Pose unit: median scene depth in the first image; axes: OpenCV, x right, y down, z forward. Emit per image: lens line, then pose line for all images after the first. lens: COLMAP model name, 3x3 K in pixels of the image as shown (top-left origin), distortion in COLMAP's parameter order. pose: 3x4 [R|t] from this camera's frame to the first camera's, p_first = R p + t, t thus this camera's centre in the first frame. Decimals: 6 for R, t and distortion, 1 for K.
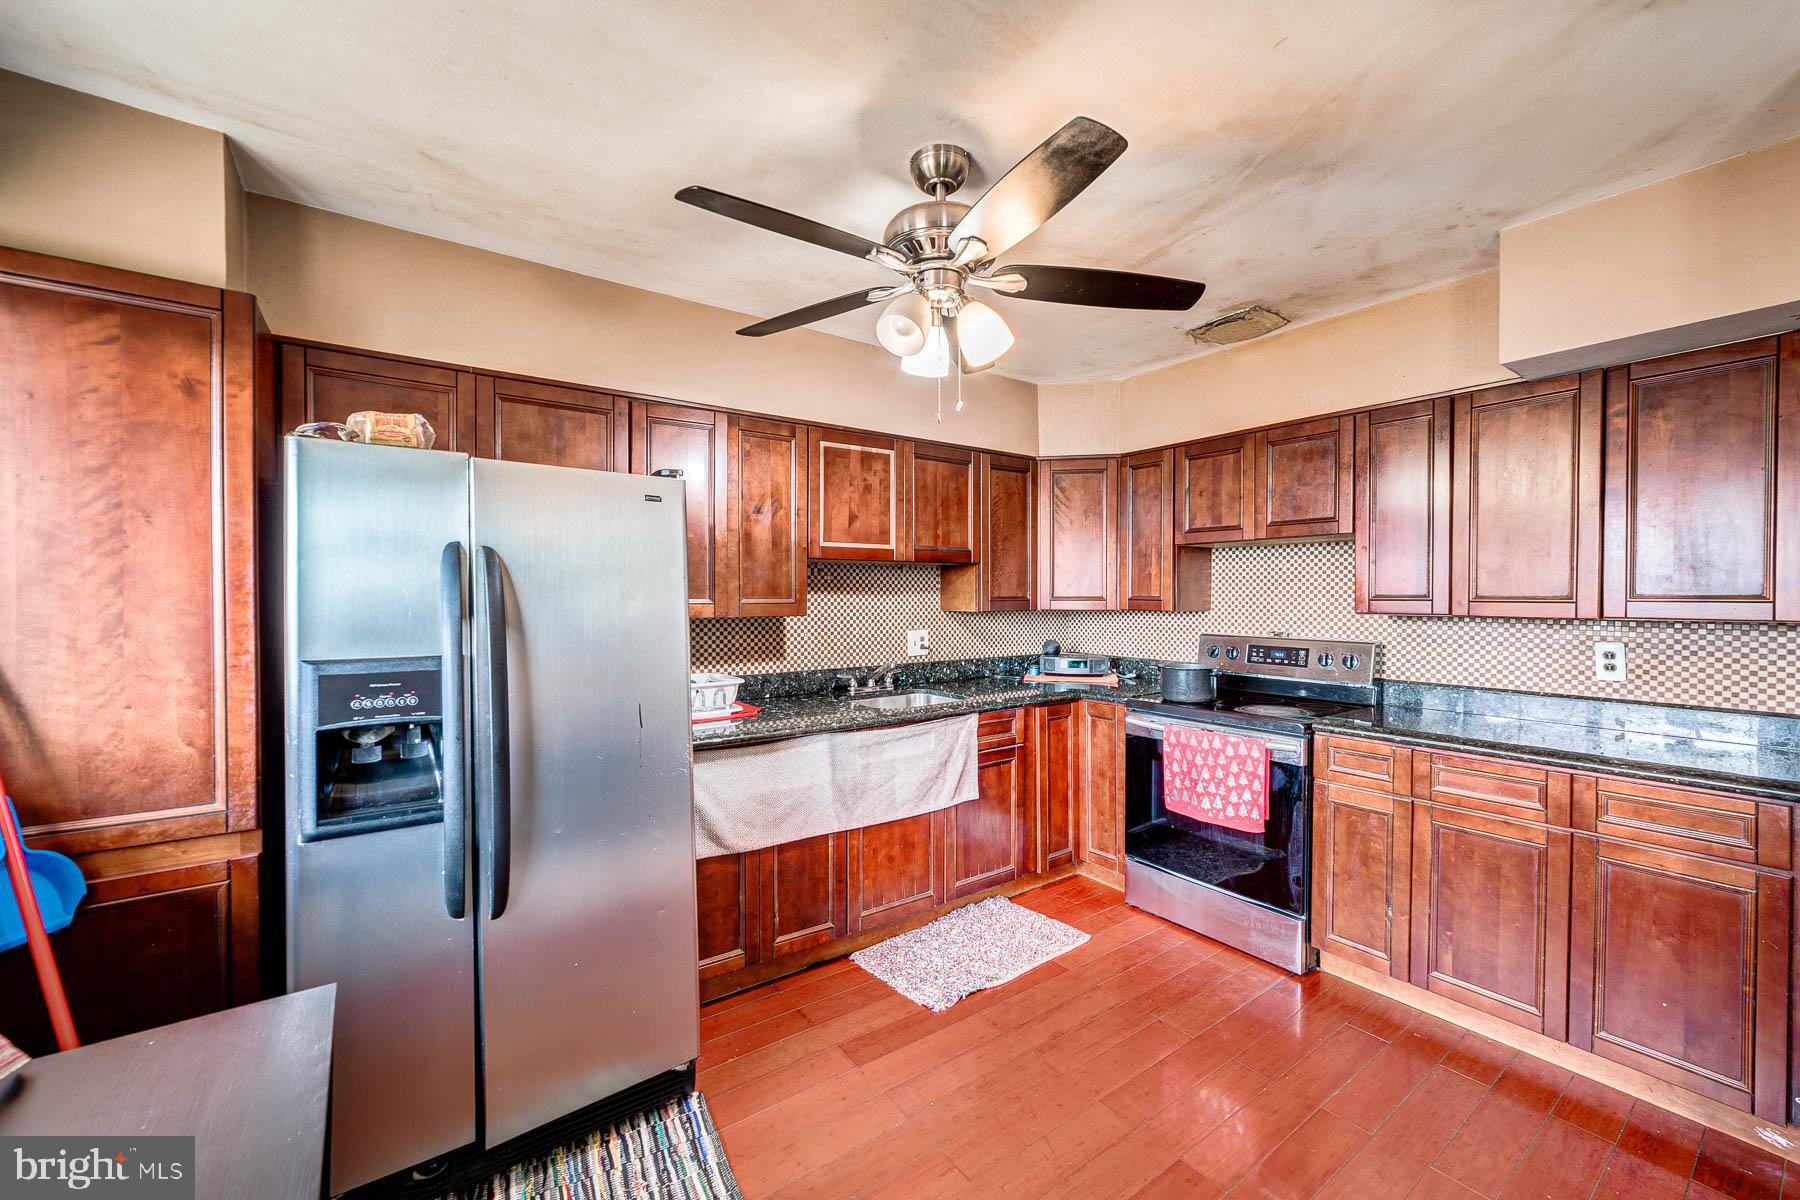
lens RADIAL K [[700.7, 0, 901.9], [0, 700.7, 602.8], [0, 0, 1]] dist [-0.007975, 0.002109]
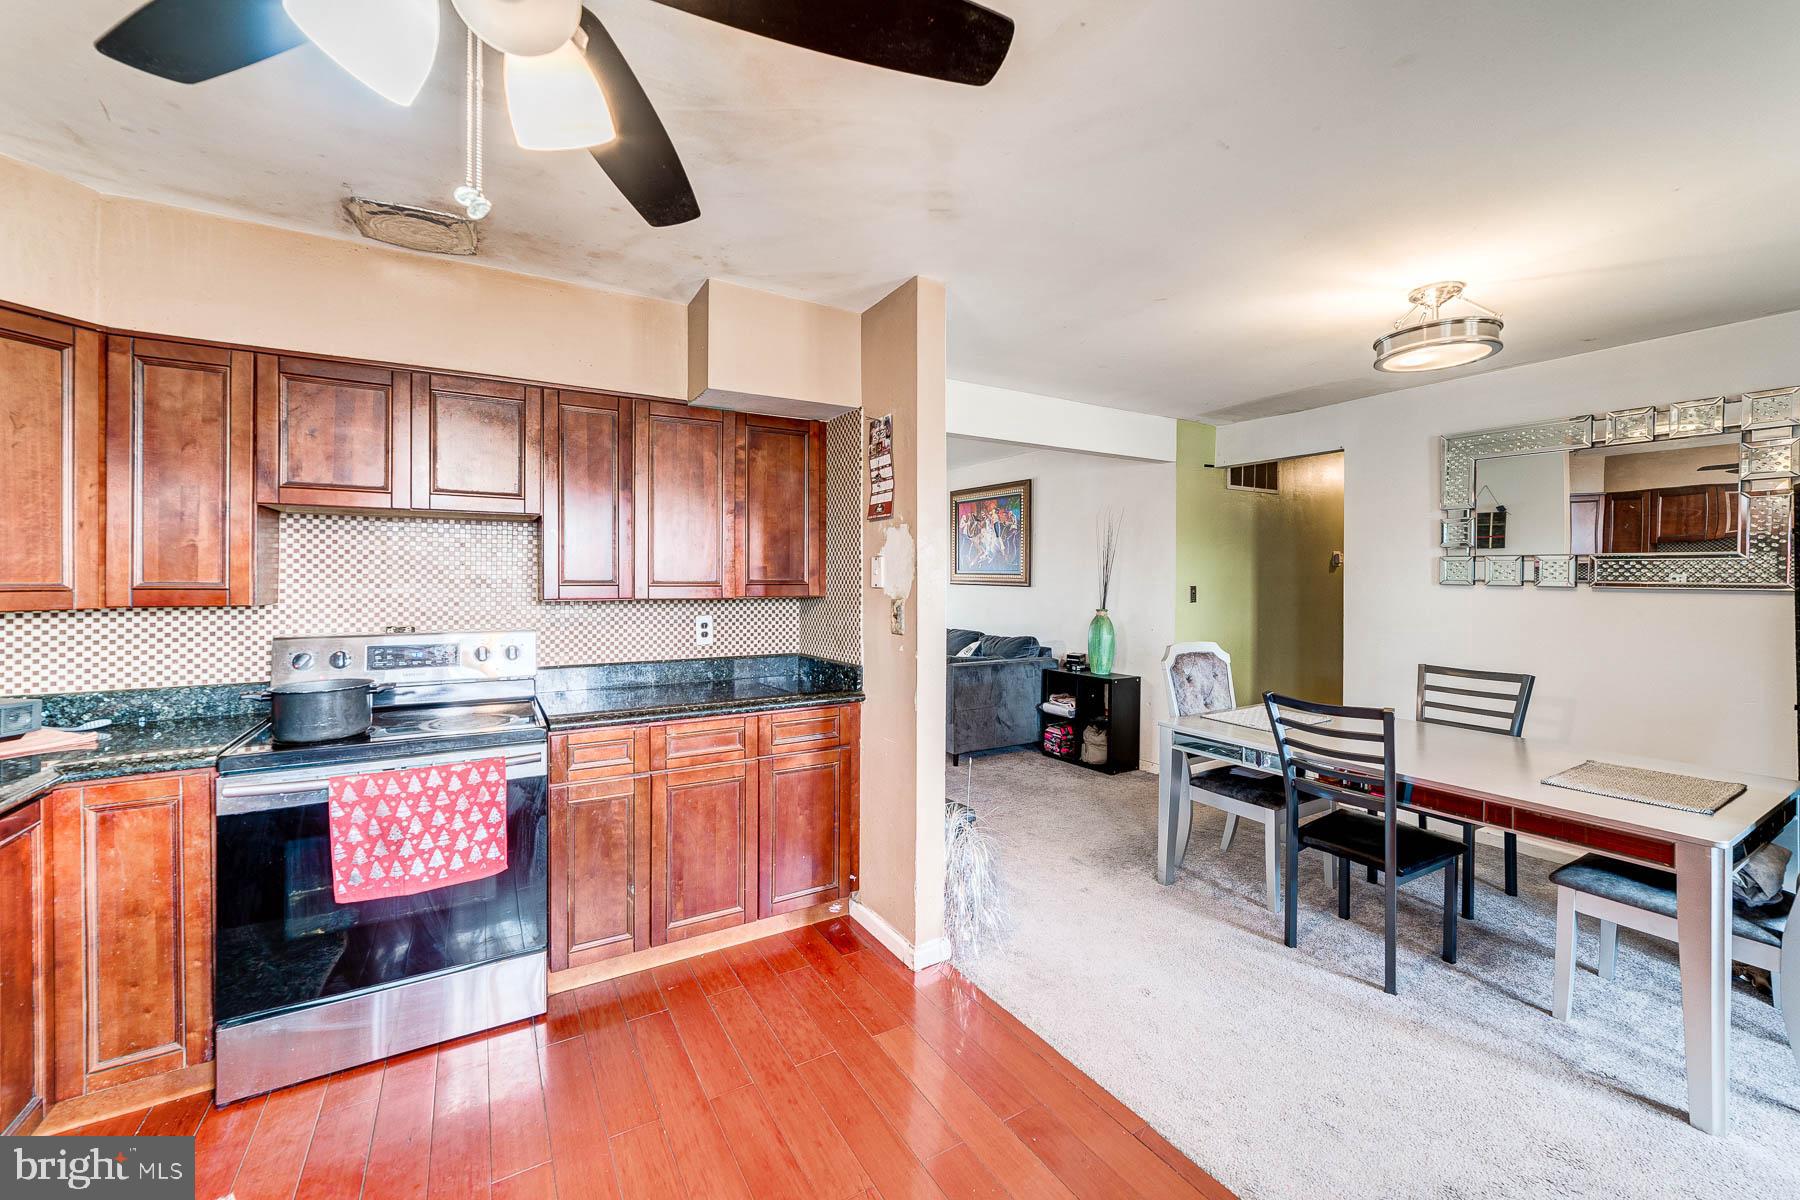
lens RADIAL K [[700.7, 0, 904.7], [0, 700.7, 581.9], [0, 0, 1]] dist [-0.007975, 0.002109]
pose [[0.088726, -0.002065, 0.996054, -0.245893], [0.011791, 0.999930, 0.001022, -0.004500], [-0.995986, 0.011654, 0.088744, 0.436067]]
